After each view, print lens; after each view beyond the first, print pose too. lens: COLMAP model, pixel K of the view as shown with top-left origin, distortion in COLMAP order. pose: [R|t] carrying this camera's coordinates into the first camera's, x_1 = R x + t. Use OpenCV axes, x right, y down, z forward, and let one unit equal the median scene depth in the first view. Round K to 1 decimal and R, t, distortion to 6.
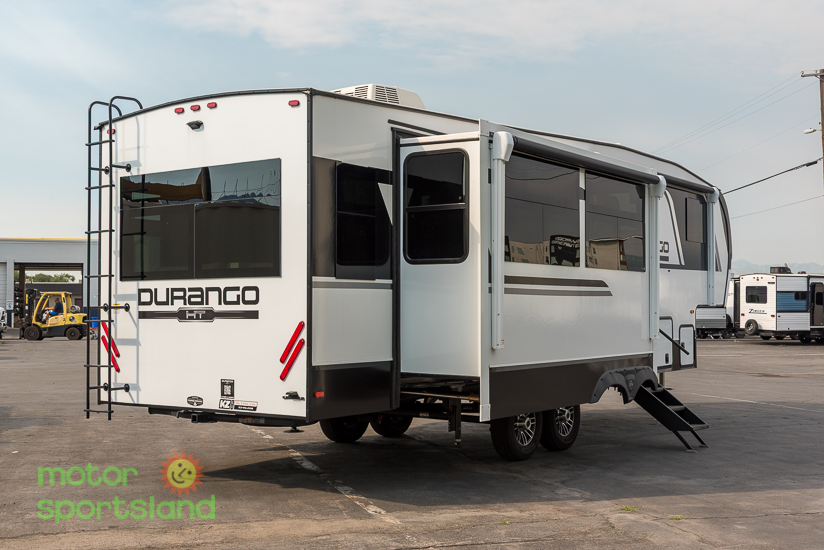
lens RADIAL K [[1047.9, 0, 414.2], [0, 1047.9, 277.9], [0, 0, 1]] dist [-0.130644, 0.000000]
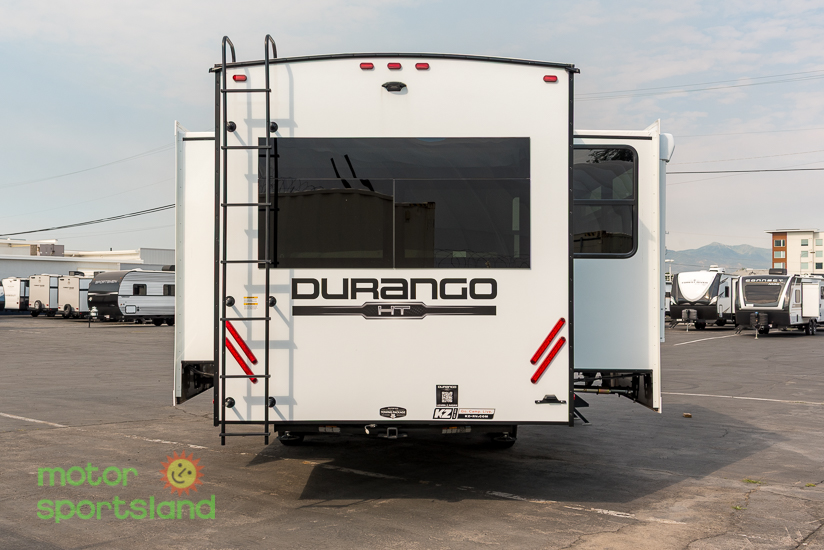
lens RADIAL K [[903.3, 0, 409.0], [0, 903.3, 279.6], [0, 0, 1]] dist [0.057106, 0.000000]
pose [[0.837050, 0.017680, 0.546840, -0.607998], [-0.020404, 0.999791, -0.001092, 0.010817], [-0.546745, -0.010243, 0.837236, 0.378405]]
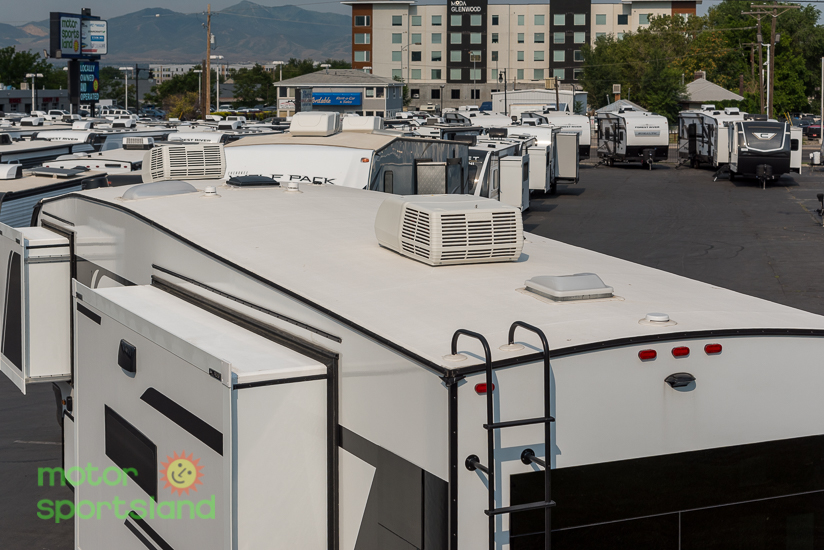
lens RADIAL K [[1523.3, 0, 412.3], [0, 1523.3, 274.6], [0, 0, 1]] dist [-0.277854, 0.000000]
pose [[0.525317, -0.102094, 0.844759, -1.015437], [-0.021731, 0.990842, 0.133263, -0.320420], [-0.850629, -0.088363, 0.518288, 0.699958]]
